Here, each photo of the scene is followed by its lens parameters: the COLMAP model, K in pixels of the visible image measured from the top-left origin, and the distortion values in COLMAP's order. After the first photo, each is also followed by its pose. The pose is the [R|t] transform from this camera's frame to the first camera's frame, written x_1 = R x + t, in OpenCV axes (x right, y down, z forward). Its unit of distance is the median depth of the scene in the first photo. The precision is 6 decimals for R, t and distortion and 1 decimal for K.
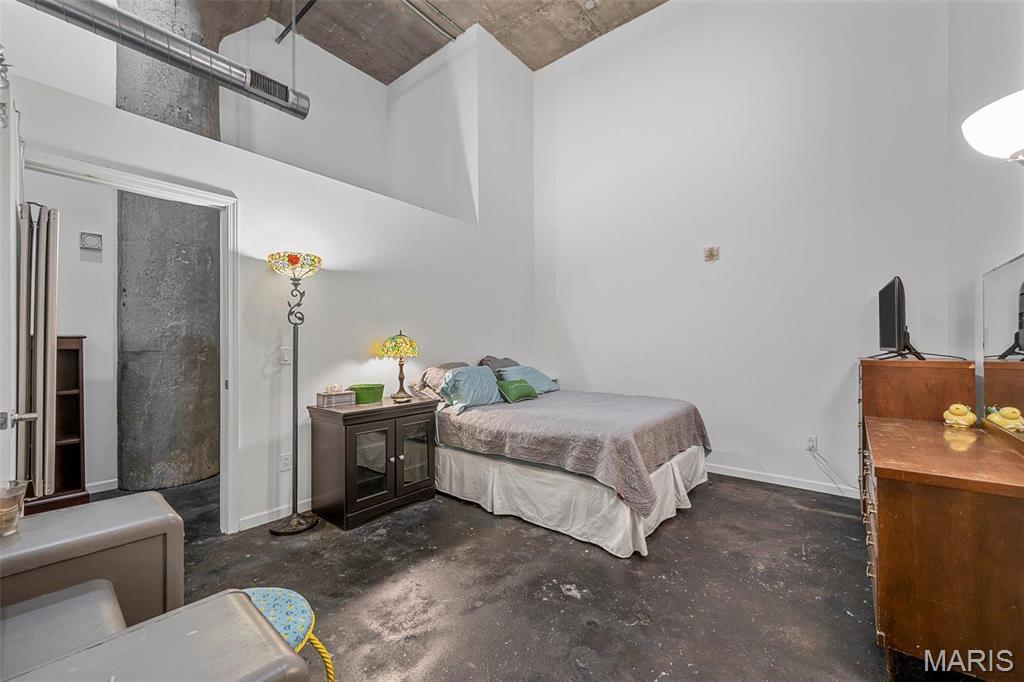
lens RADIAL K [[405.5, 0, 516.4], [0, 405.5, 347.0], [0, 0, 1]] dist [0.002273, -0.000002]
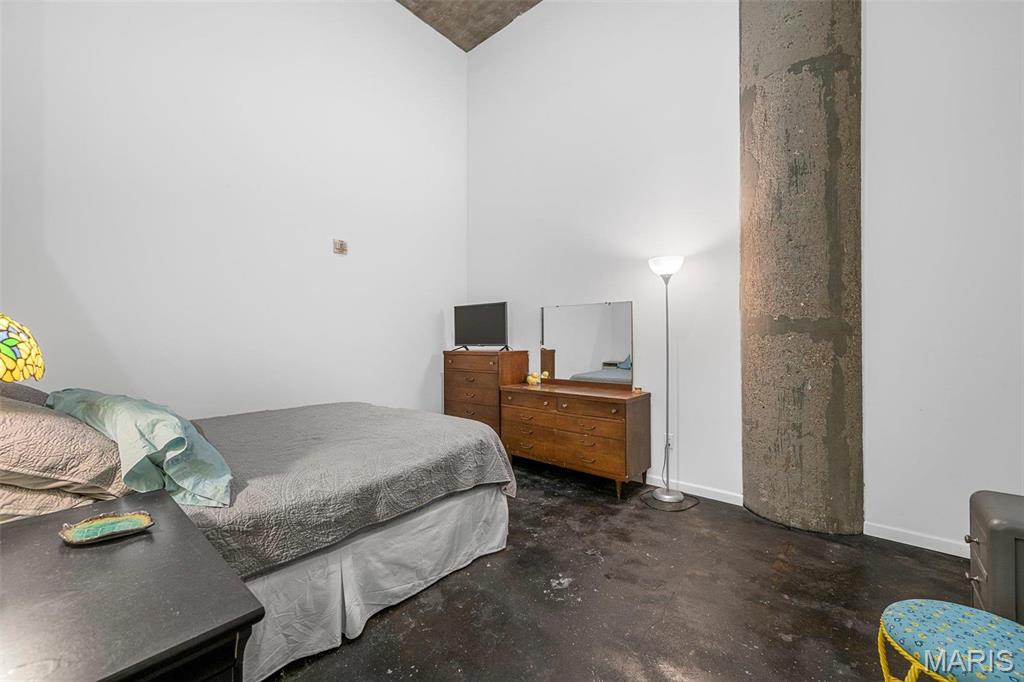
lens RADIAL K [[401.2, 0, 515.8], [0, 401.2, 339.4], [0, 0, 1]] dist [-0.000034, -0.000089]
pose [[0.034804, 0.006526, 0.999373, -0.628586], [0.006722, 0.999955, -0.006764, -0.002770], [-0.999372, 0.006953, 0.034759, 0.769374]]
